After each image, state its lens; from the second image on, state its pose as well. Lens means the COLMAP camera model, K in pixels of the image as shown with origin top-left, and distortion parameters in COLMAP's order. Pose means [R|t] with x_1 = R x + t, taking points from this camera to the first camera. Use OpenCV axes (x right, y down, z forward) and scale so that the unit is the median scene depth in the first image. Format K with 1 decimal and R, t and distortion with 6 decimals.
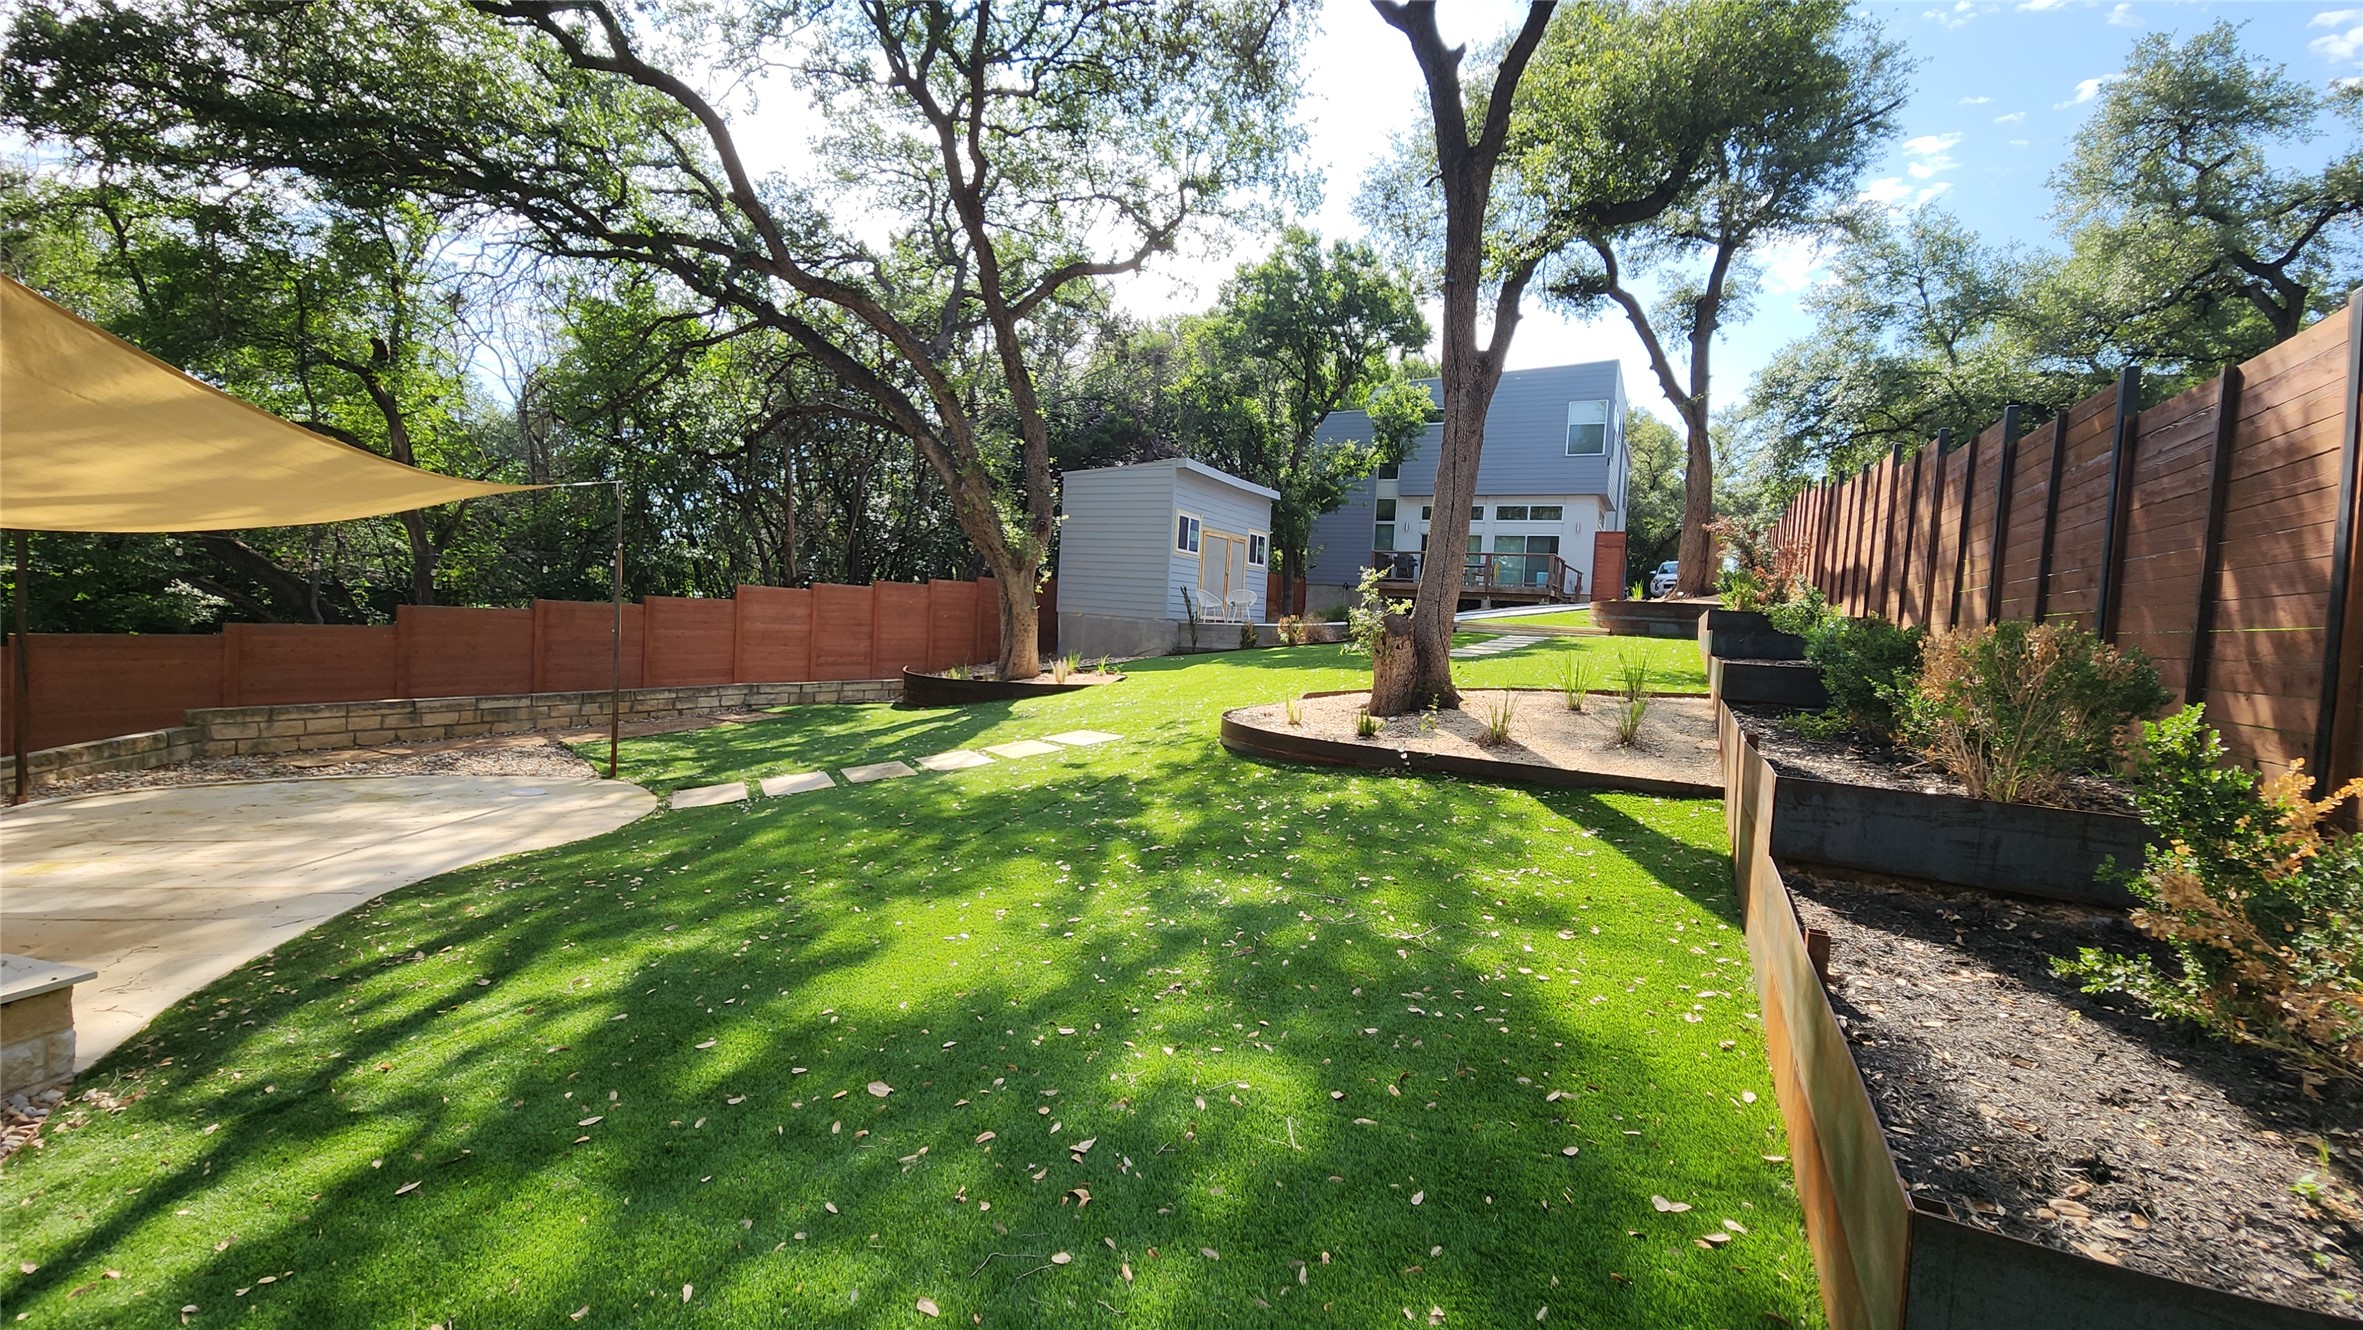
lens RADIAL K [[959.2, 0, 1182.5], [0, 959.2, 657.0], [0, 0, 1]] dist [0.015832, -0.013379]
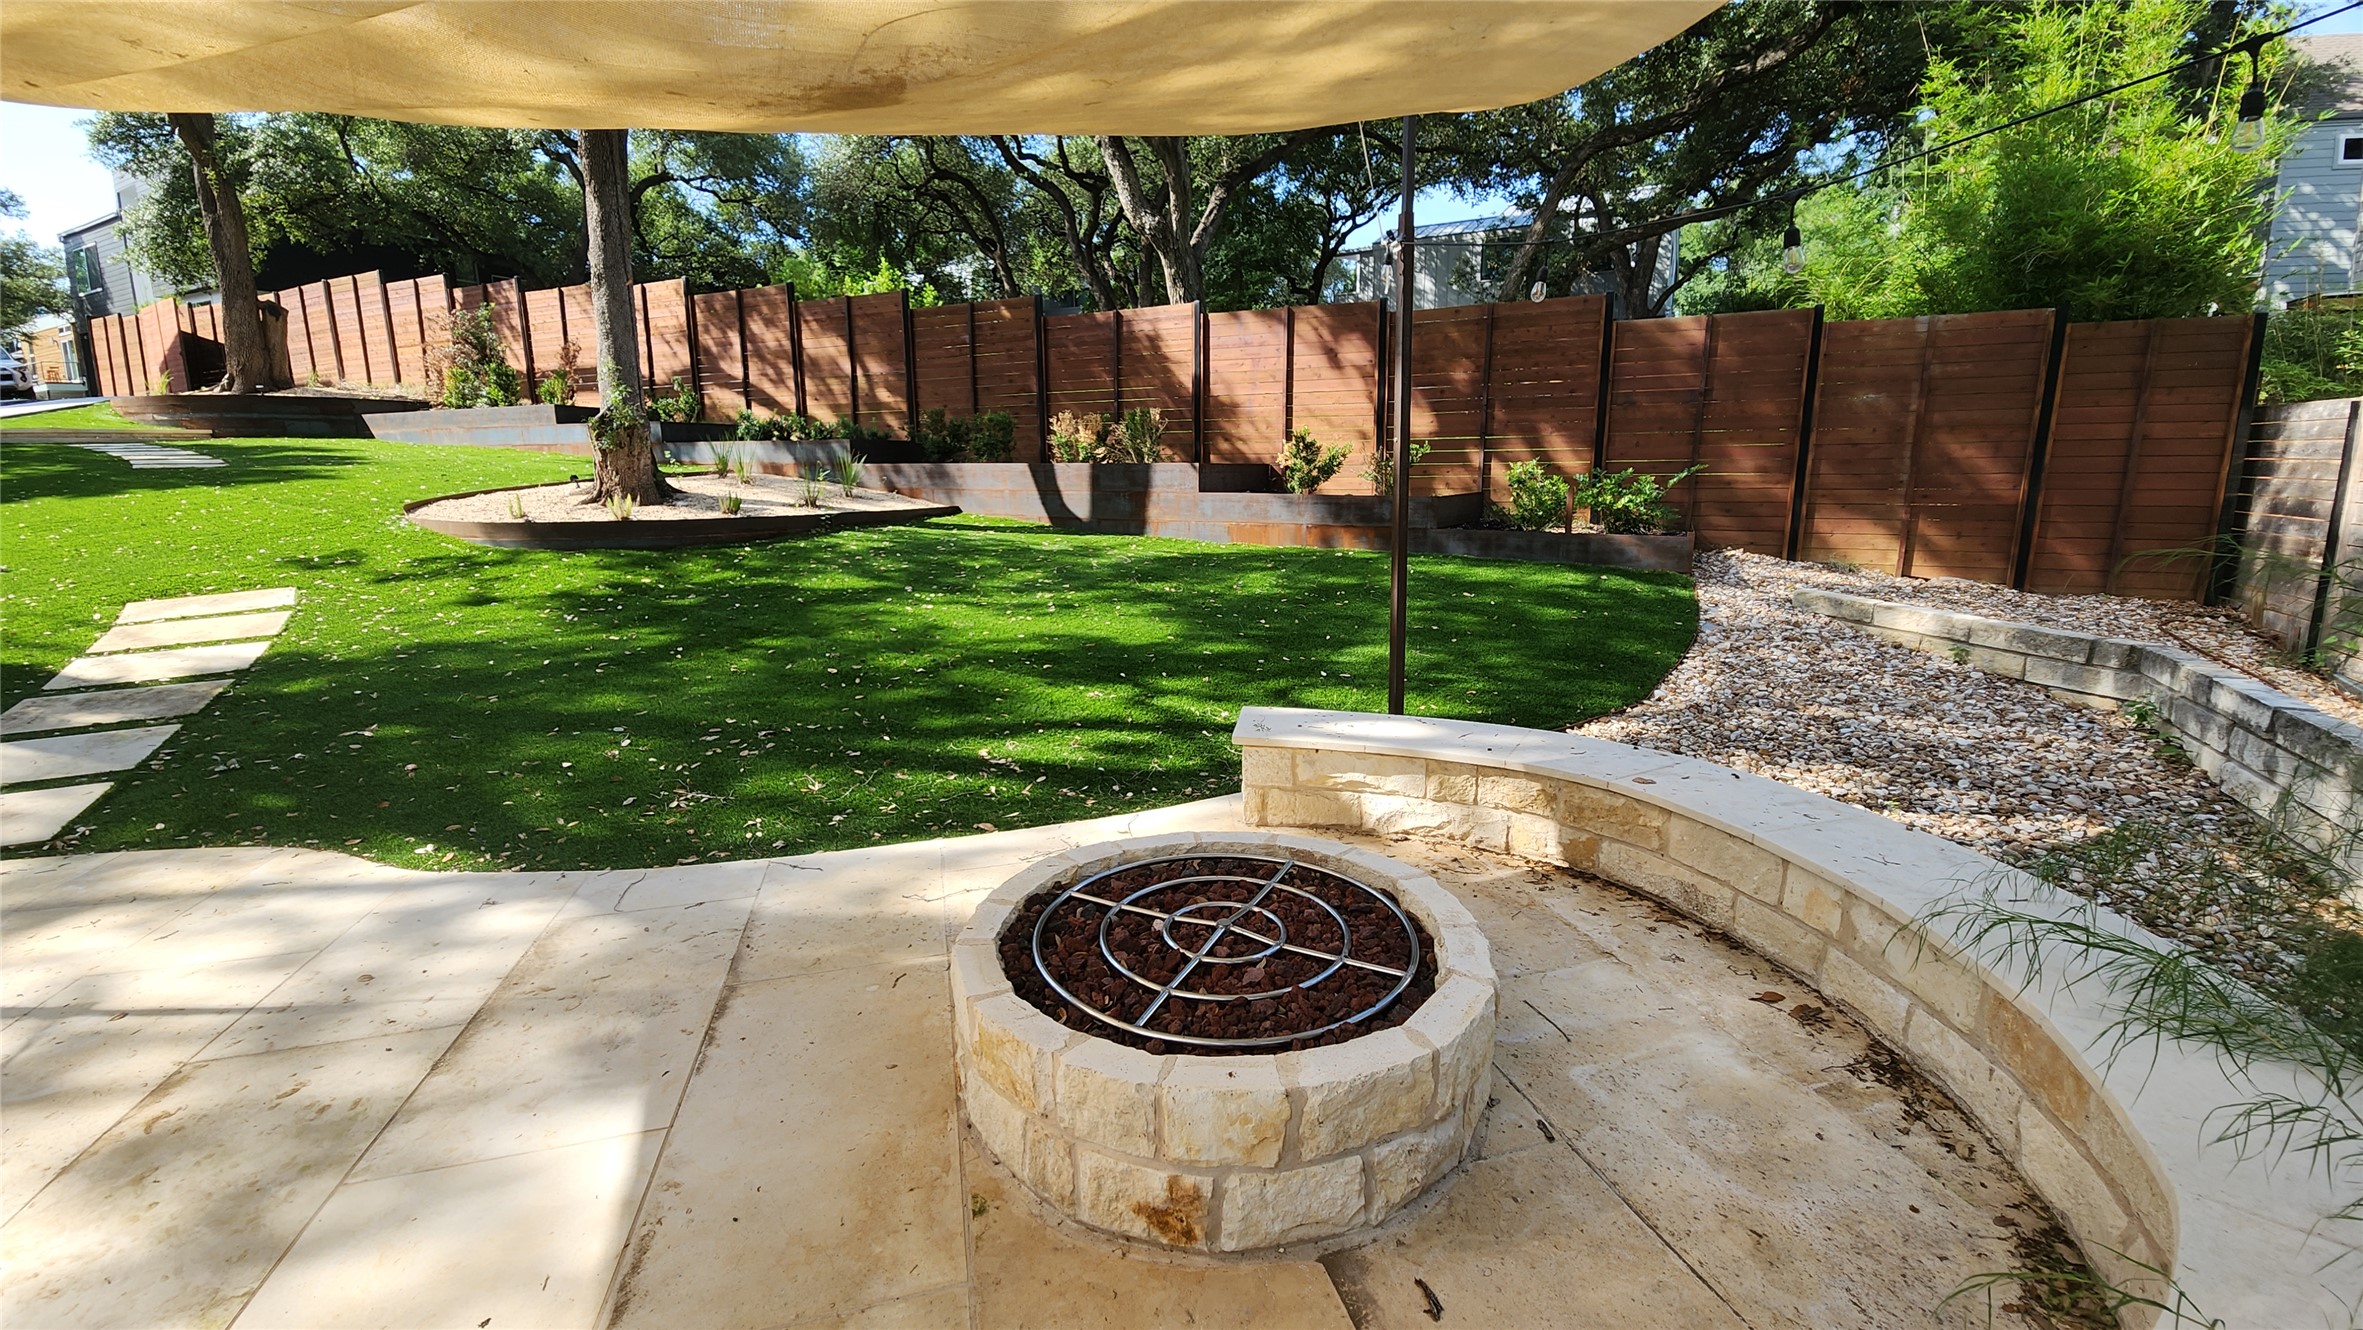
lens RADIAL K [[959.2, 0, 1182.5], [0, 959.2, 657.0], [0, 0, 1]] dist [0.015832, -0.013379]
pose [[-0.002166, -0.249891, 0.968272, -0.376681], [0.049549, 0.967058, 0.249689, -0.005562], [-0.998769, 0.048518, 0.010287, 0.176438]]
